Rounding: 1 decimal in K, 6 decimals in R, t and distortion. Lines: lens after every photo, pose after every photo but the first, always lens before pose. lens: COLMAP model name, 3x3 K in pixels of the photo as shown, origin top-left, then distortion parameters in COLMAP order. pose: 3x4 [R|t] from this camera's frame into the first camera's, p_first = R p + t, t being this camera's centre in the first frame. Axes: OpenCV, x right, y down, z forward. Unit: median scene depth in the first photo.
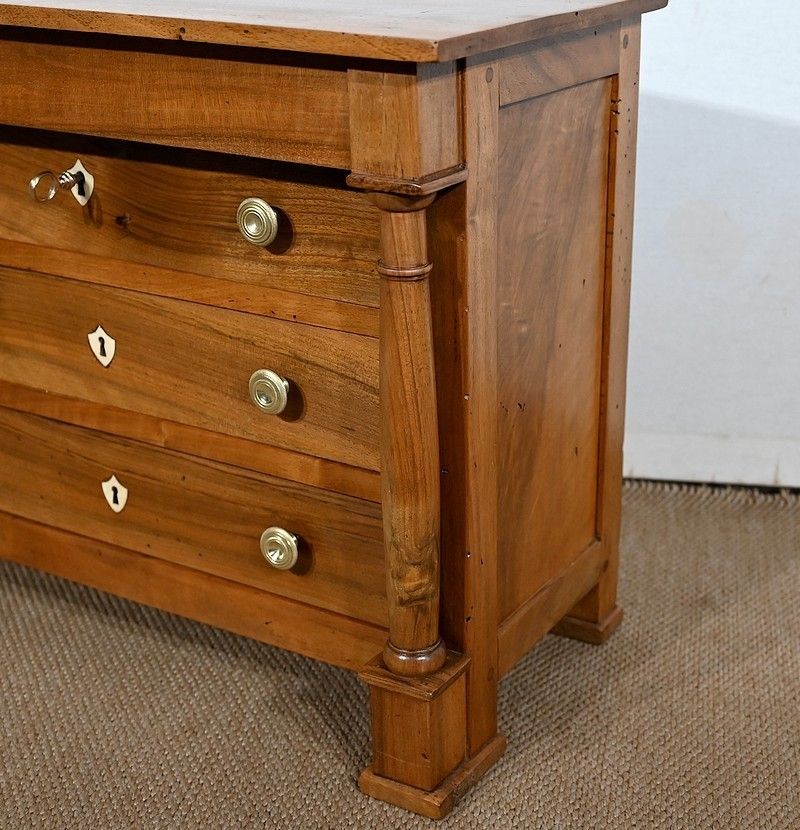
lens RADIAL K [[1395.1, 0, 526.0], [0, 1395.1, 401.3], [0, 0, 1]] dist [-0.022326, 0.003621]
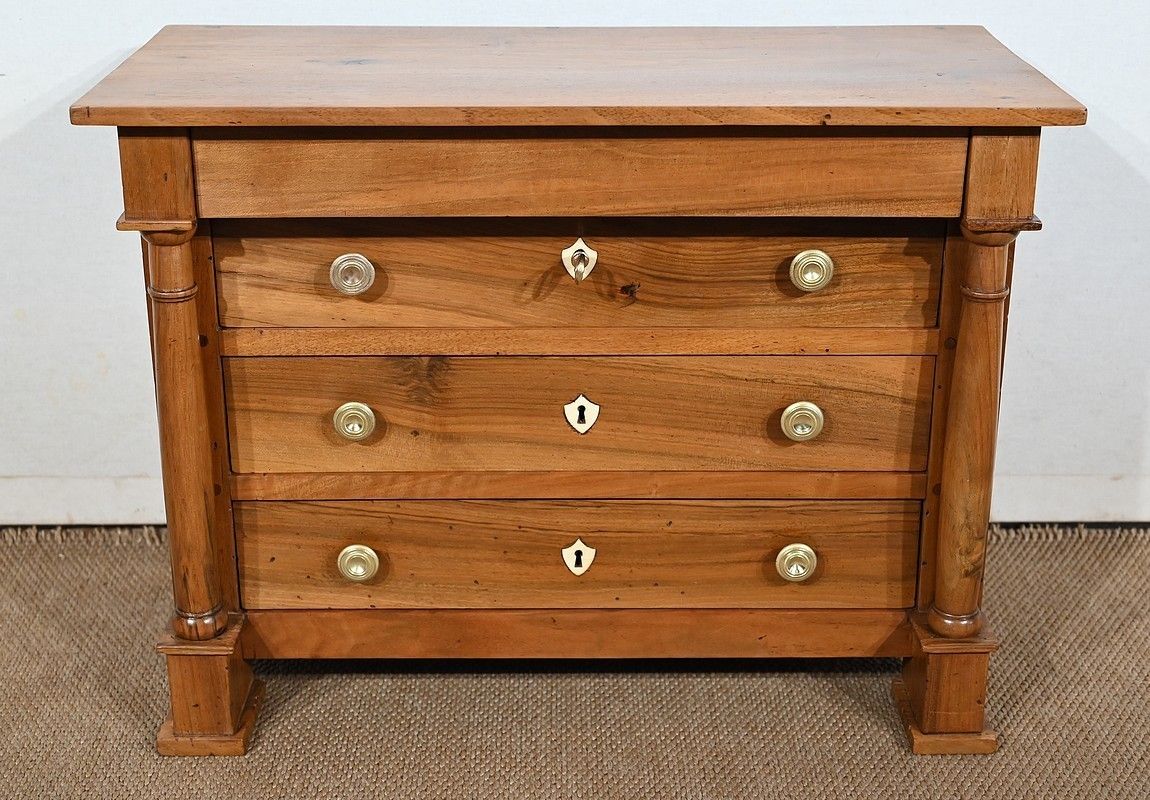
lens RADIAL K [[1752.2, 0, 575.0], [0, 1752.2, 400.0], [0, 0, 1]] dist [0.006226, 0.019766]
pose [[0.880790, -0.186783, 0.435110, -0.927025], [0.181063, 0.981932, 0.054997, -0.130076], [-0.437521, 0.030341, 0.898696, -0.168143]]
